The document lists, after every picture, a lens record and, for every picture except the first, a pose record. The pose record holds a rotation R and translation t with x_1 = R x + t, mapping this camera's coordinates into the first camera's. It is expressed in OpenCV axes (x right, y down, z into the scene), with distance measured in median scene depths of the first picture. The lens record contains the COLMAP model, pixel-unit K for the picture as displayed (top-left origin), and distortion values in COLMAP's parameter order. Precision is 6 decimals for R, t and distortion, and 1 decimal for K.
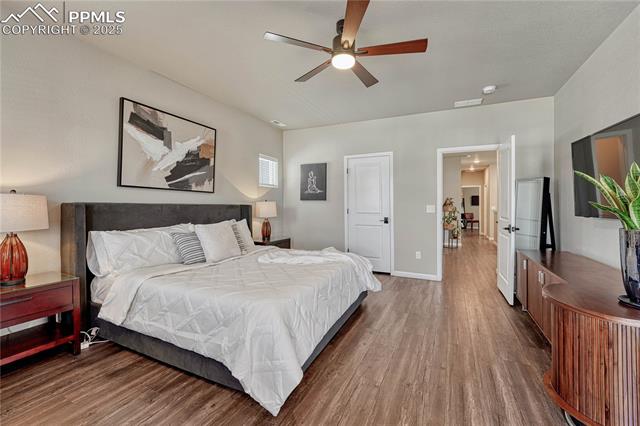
lens RADIAL K [[267.3, 0, 324.5], [0, 267.3, 207.0], [0, 0, 1]] dist [-0.010955, 0.001643]
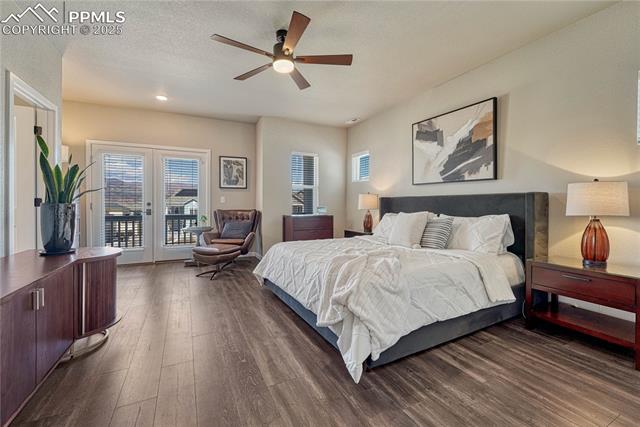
lens RADIAL K [[273.7, 0, 331.1], [0, 273.7, 206.1], [0, 0, 1]] dist [-0.004524, -0.000263]
pose [[-0.600207, 0.032062, -0.799202, 0.619345], [0.022142, 0.999479, 0.023467, -0.003567], [0.799538, -0.003610, -0.600604, 1.303504]]
